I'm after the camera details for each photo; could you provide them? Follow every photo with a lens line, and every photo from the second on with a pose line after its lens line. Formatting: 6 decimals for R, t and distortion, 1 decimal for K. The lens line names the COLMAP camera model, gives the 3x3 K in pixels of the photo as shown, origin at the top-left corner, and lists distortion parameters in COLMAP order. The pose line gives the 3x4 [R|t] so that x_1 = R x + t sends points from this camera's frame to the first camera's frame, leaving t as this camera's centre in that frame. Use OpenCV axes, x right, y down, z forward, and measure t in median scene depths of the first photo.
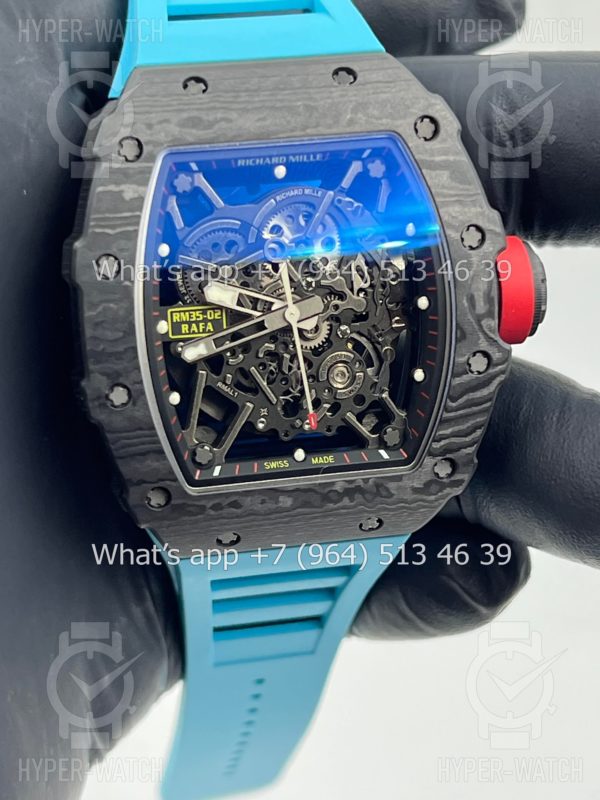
lens RADIAL K [[1912.3, 0, 298.7], [0, 1912.3, 395.8], [0, 0, 1]] dist [0.208120, 0.000000]
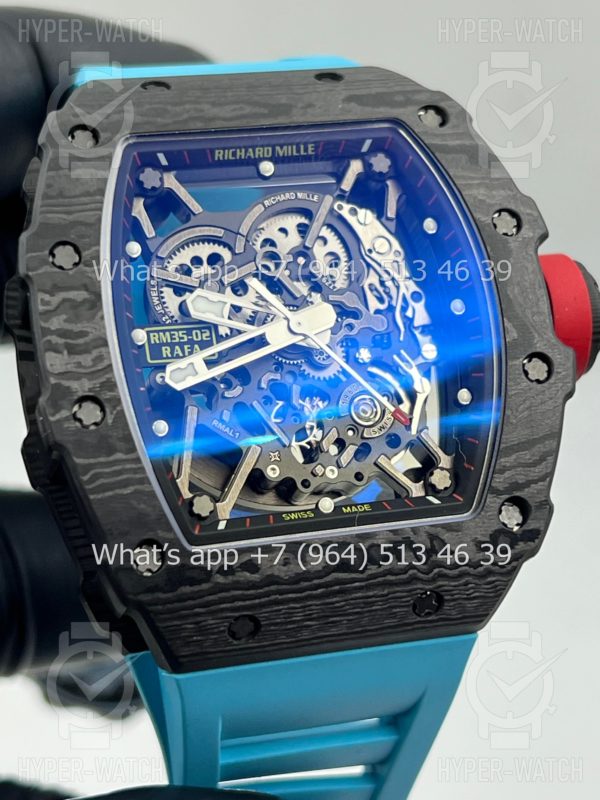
lens RADIAL K [[1912.3, 0, 306.2], [0, 1912.3, 401.8], [0, 0, 1]] dist [0.208120, 0.000000]
pose [[0.993380, -0.086278, 0.075850, -0.063606], [0.109737, 0.907982, -0.404385, 0.309410], [-0.033981, 0.410031, 0.911438, 0.284675]]
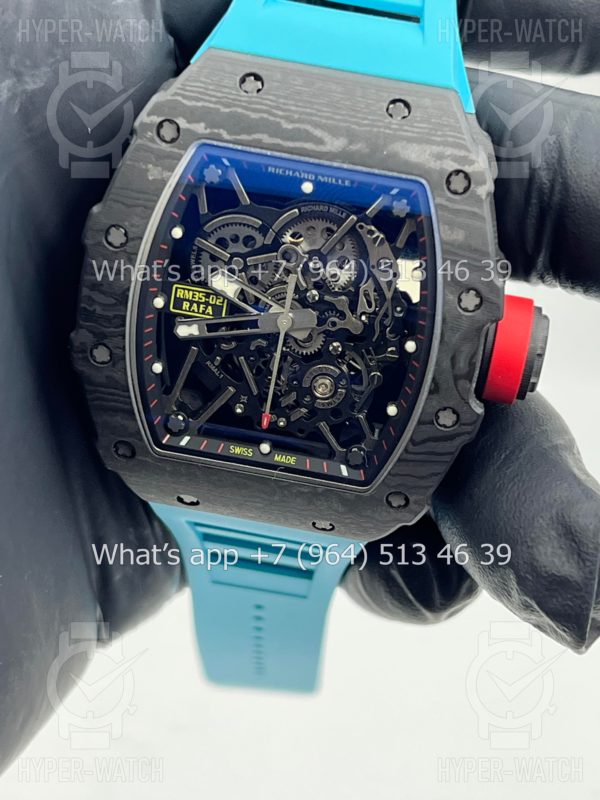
lens RADIAL K [[1912.3, 0, 298.7], [0, 1912.3, 402.5], [0, 0, 1]] dist [0.208120, 0.000000]
pose [[0.935369, 0.294531, -0.195799, 0.219176], [-0.259250, 0.947558, 0.186880, -0.196651], [0.240572, -0.124041, 0.962673, -0.002348]]
